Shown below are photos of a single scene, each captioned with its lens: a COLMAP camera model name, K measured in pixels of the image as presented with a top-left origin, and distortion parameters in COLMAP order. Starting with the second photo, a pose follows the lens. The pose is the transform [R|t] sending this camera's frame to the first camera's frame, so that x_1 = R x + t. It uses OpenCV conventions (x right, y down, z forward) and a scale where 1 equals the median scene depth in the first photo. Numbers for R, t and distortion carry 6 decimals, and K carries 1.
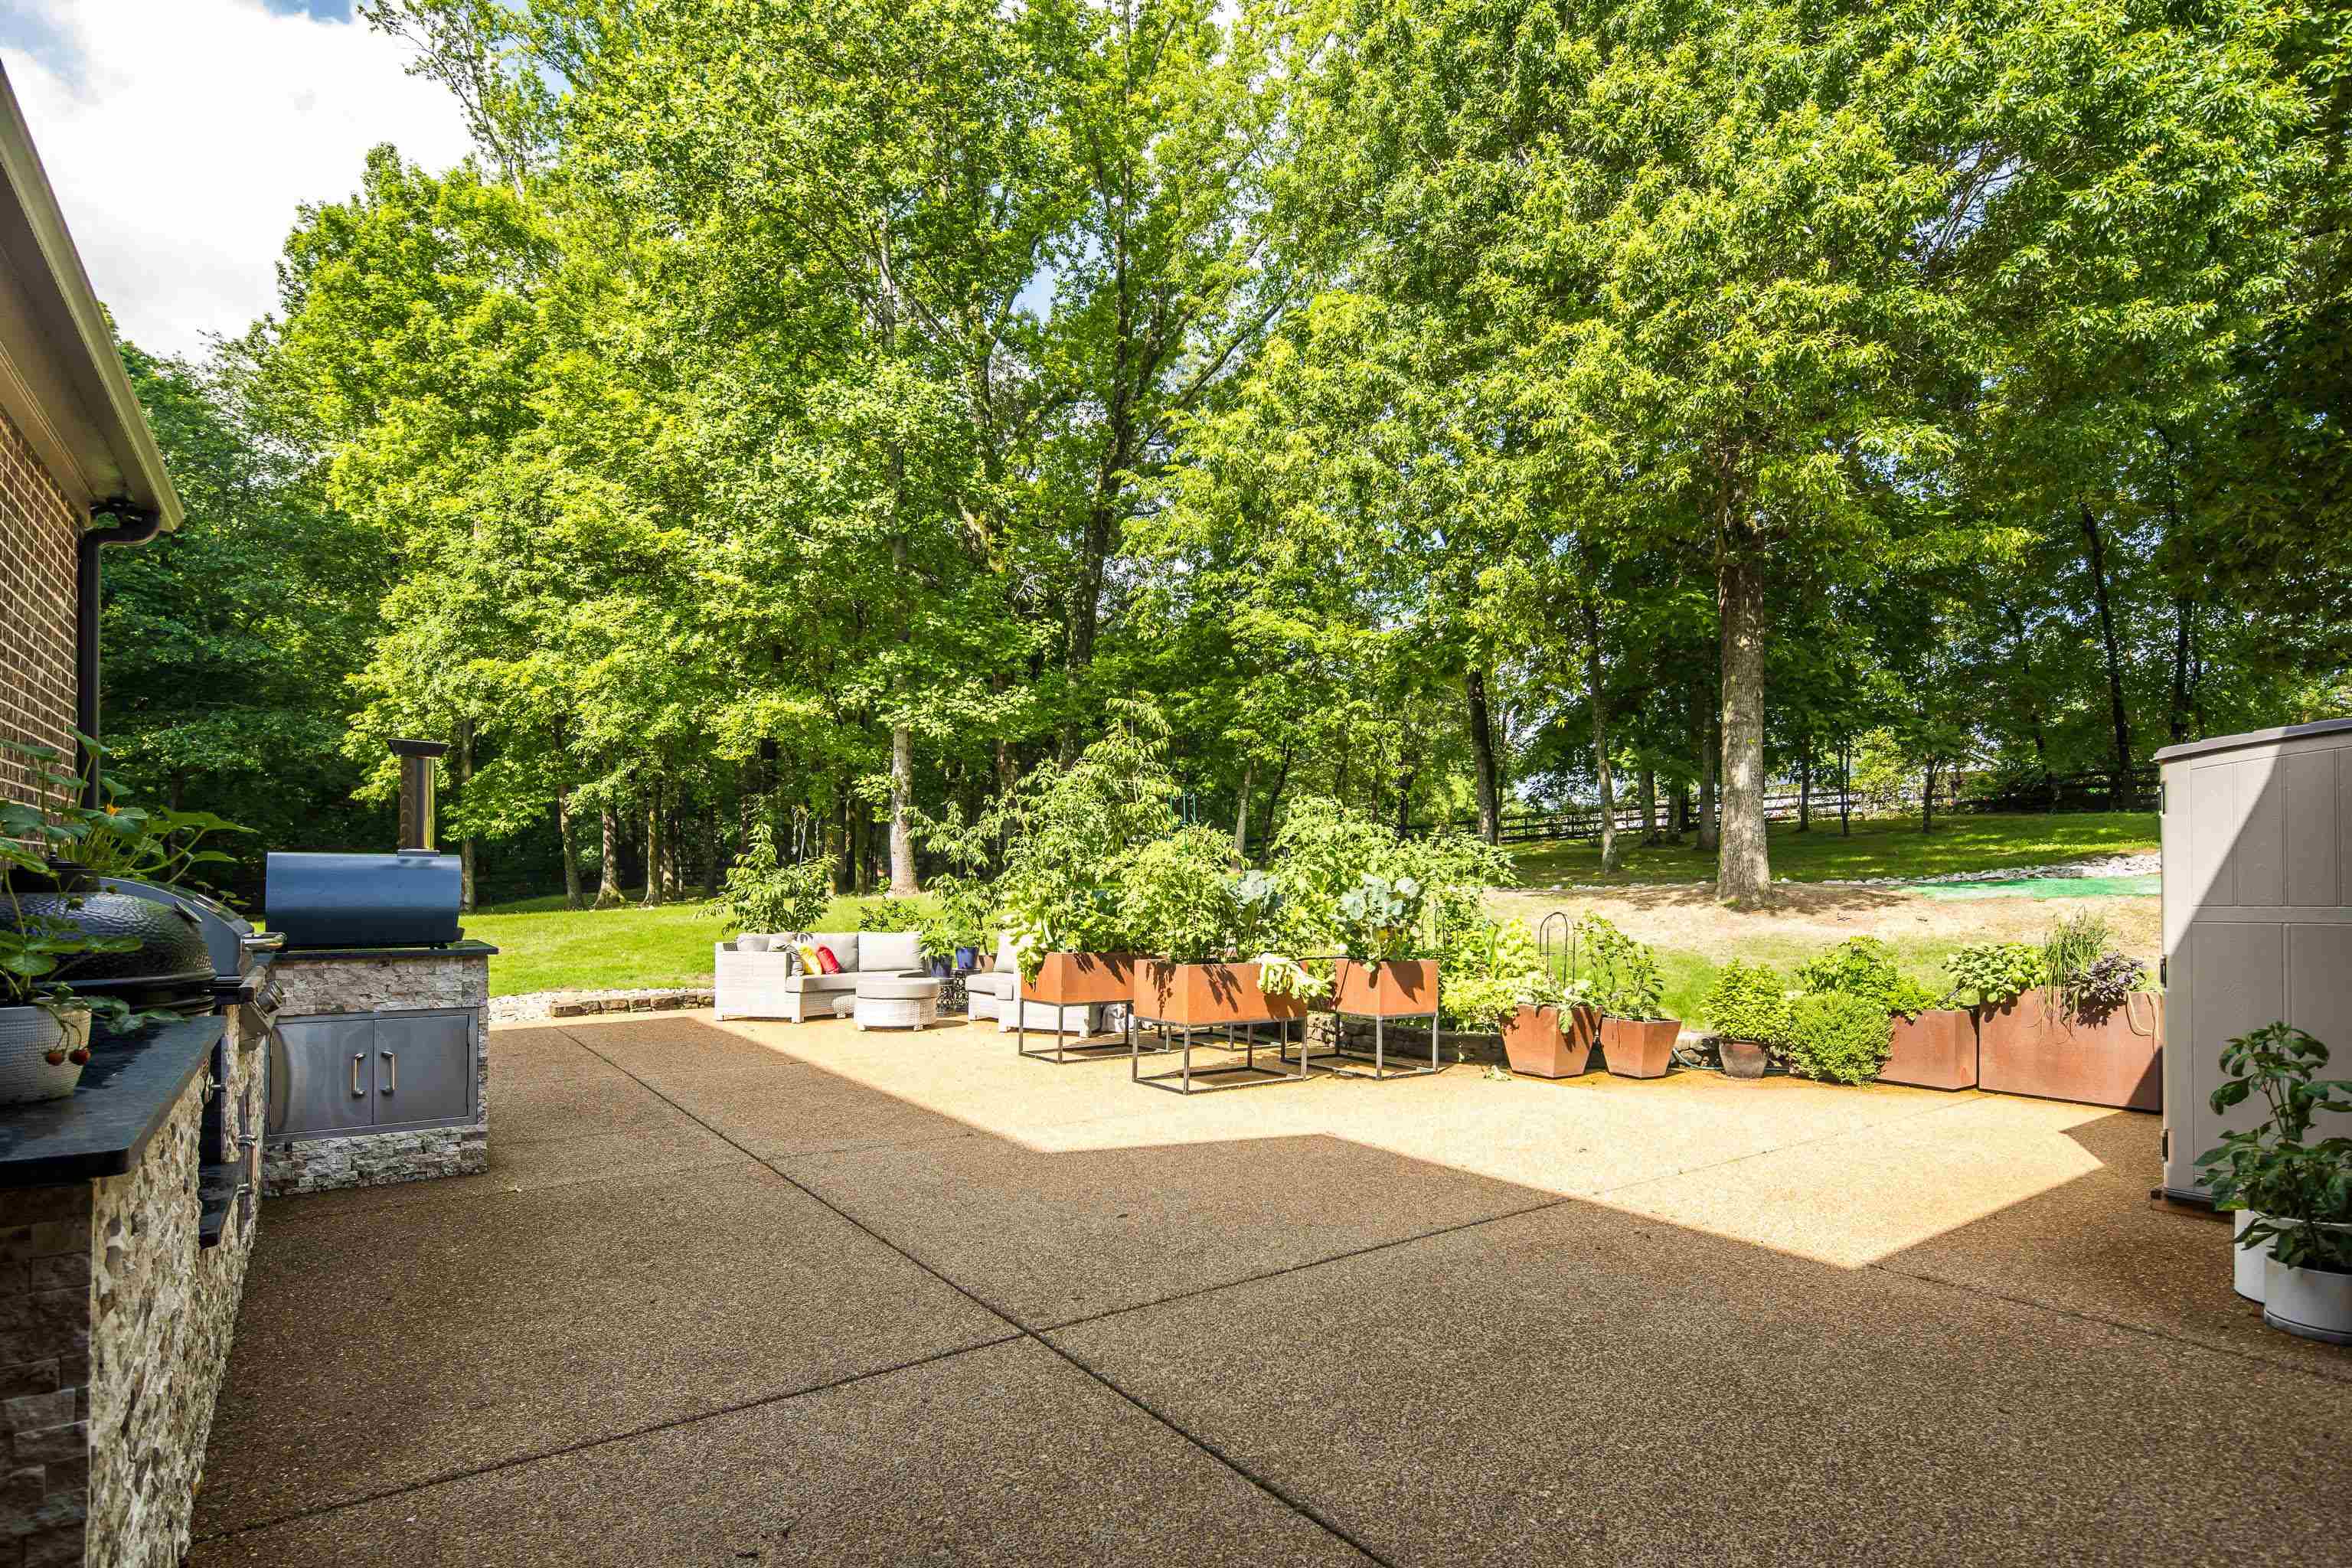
lens RADIAL K [[1133.8, 0, 1153.4], [0, 1133.8, 894.3], [0, 0, 1]] dist [0.001637, 0.000044]
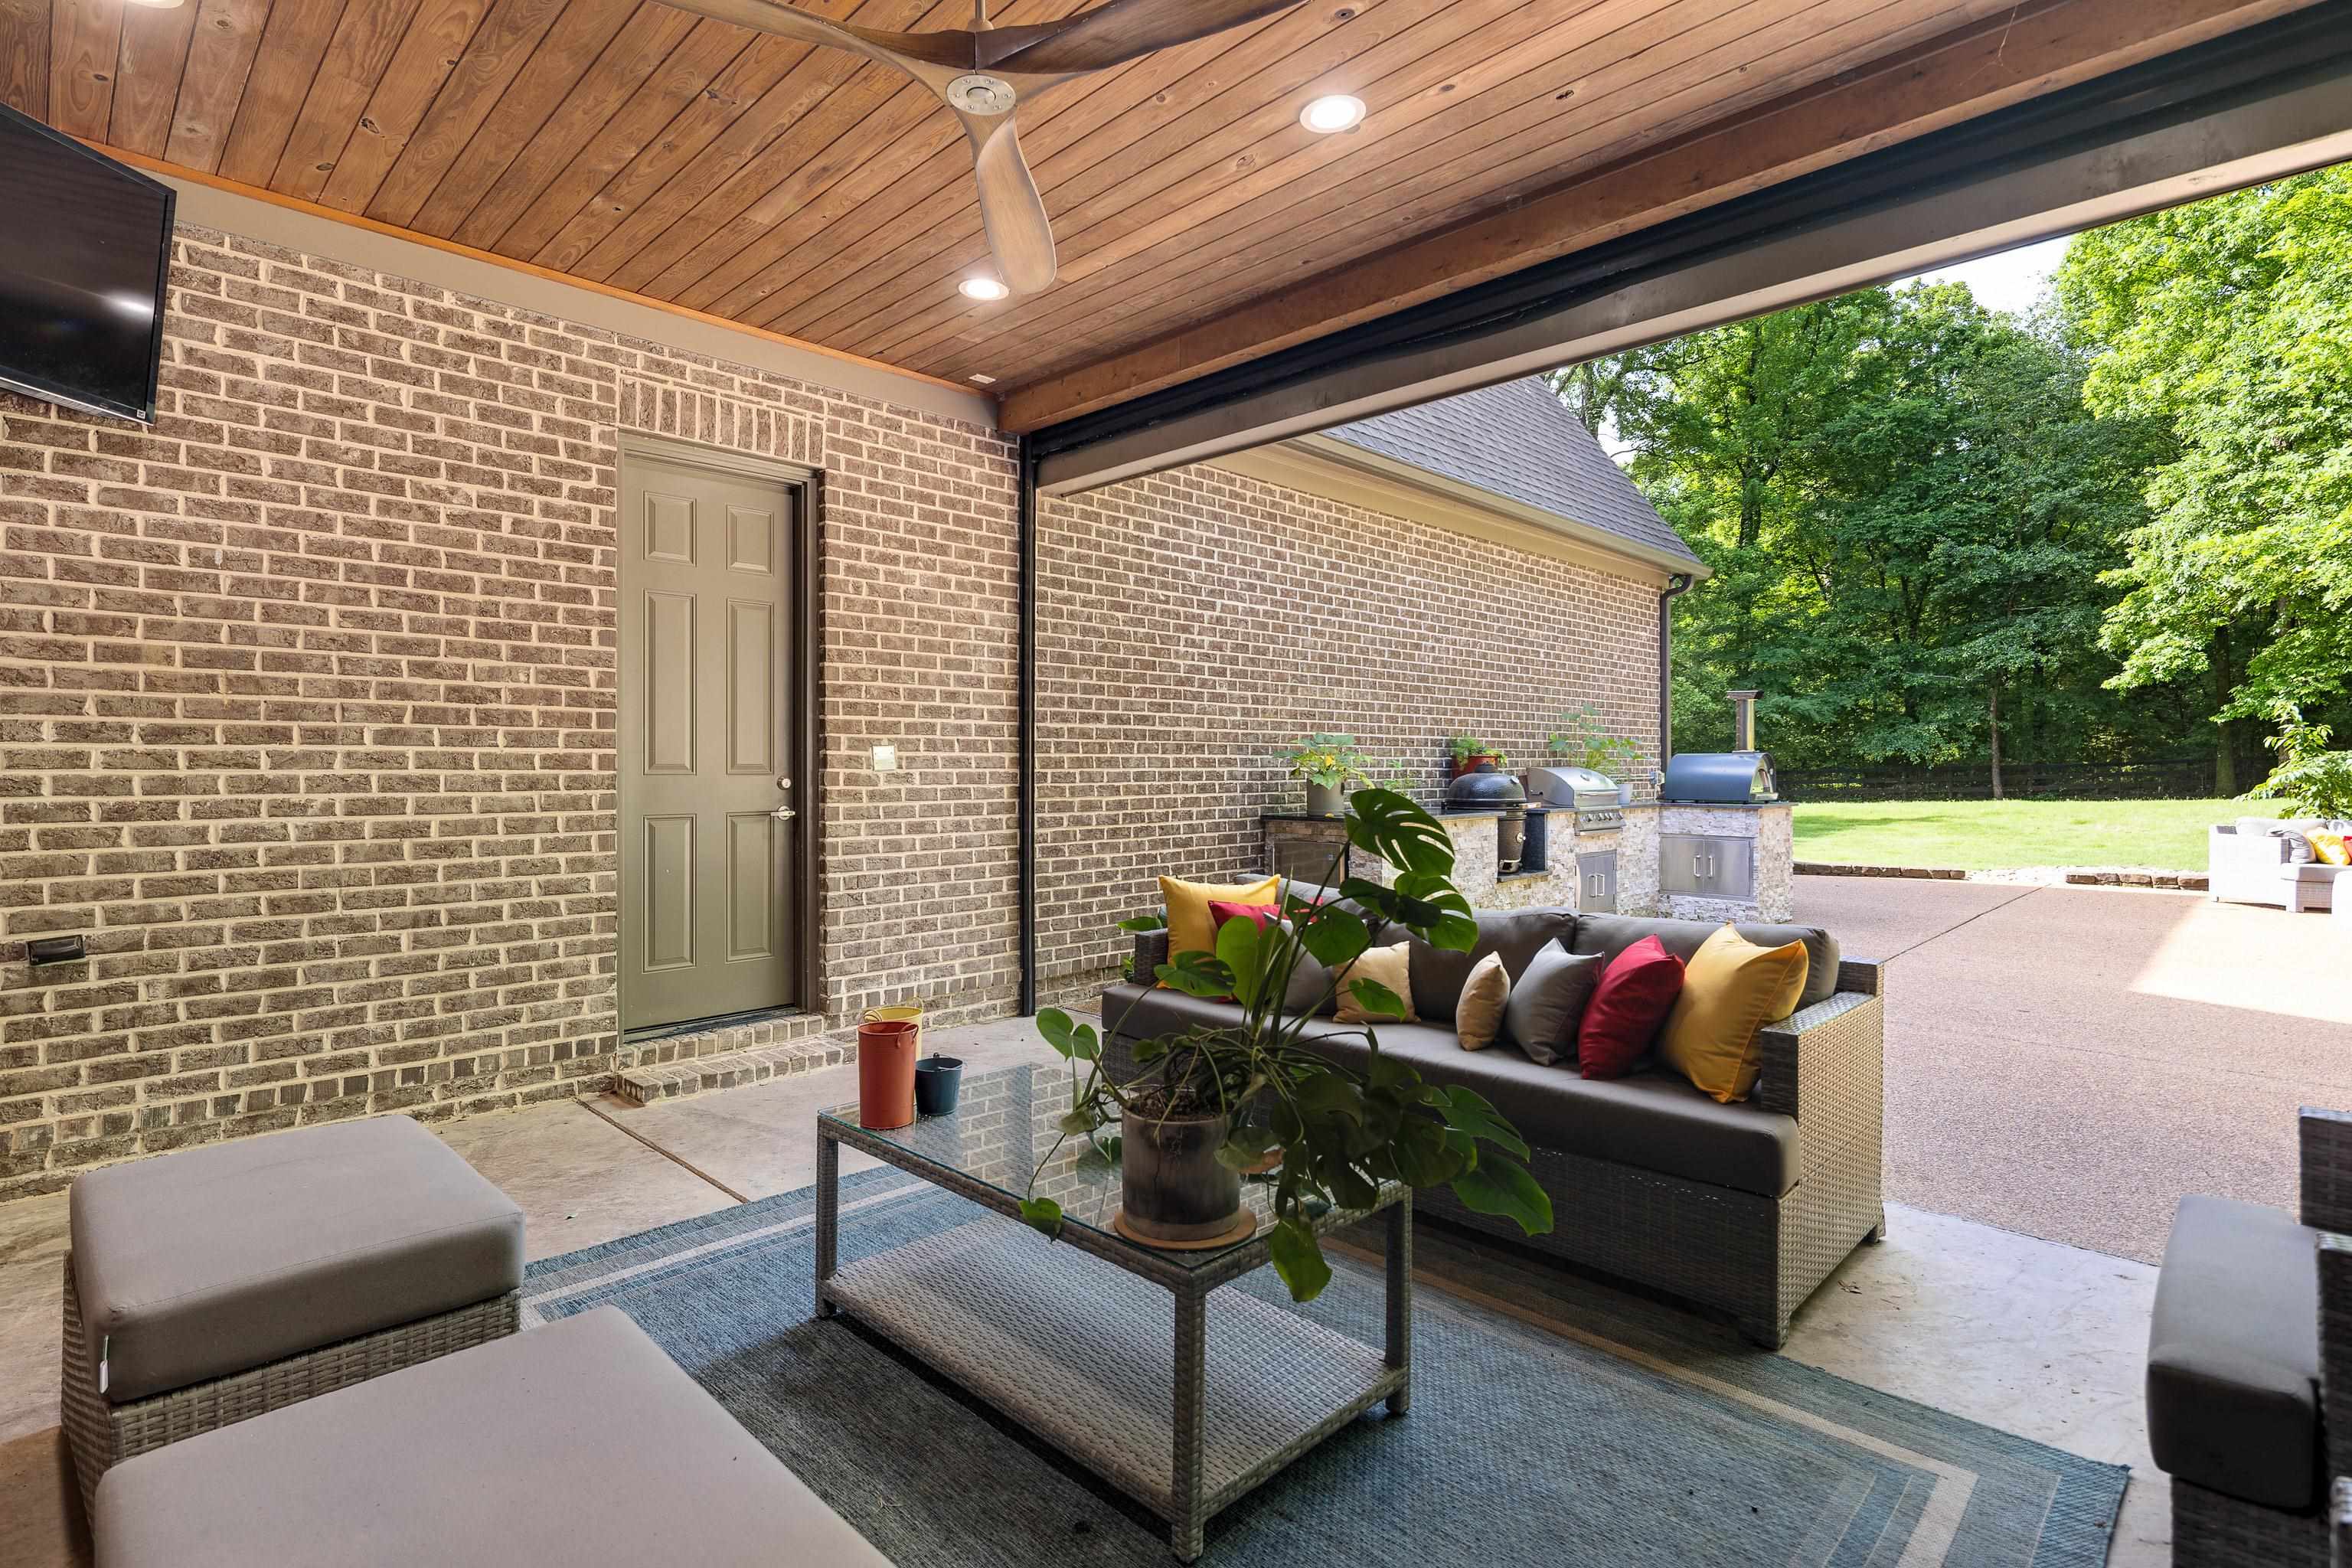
lens RADIAL K [[1143.1, 0, 1174.5], [0, 1143.1, 776.0], [0, 0, 1]] dist [-0.000043, -0.000005]
pose [[0.172882, 0.002006, -0.984941, 0.198218], [-0.005136, 0.999986, 0.001136, 0.001061], [0.984929, 0.004862, 0.172890, -0.042020]]
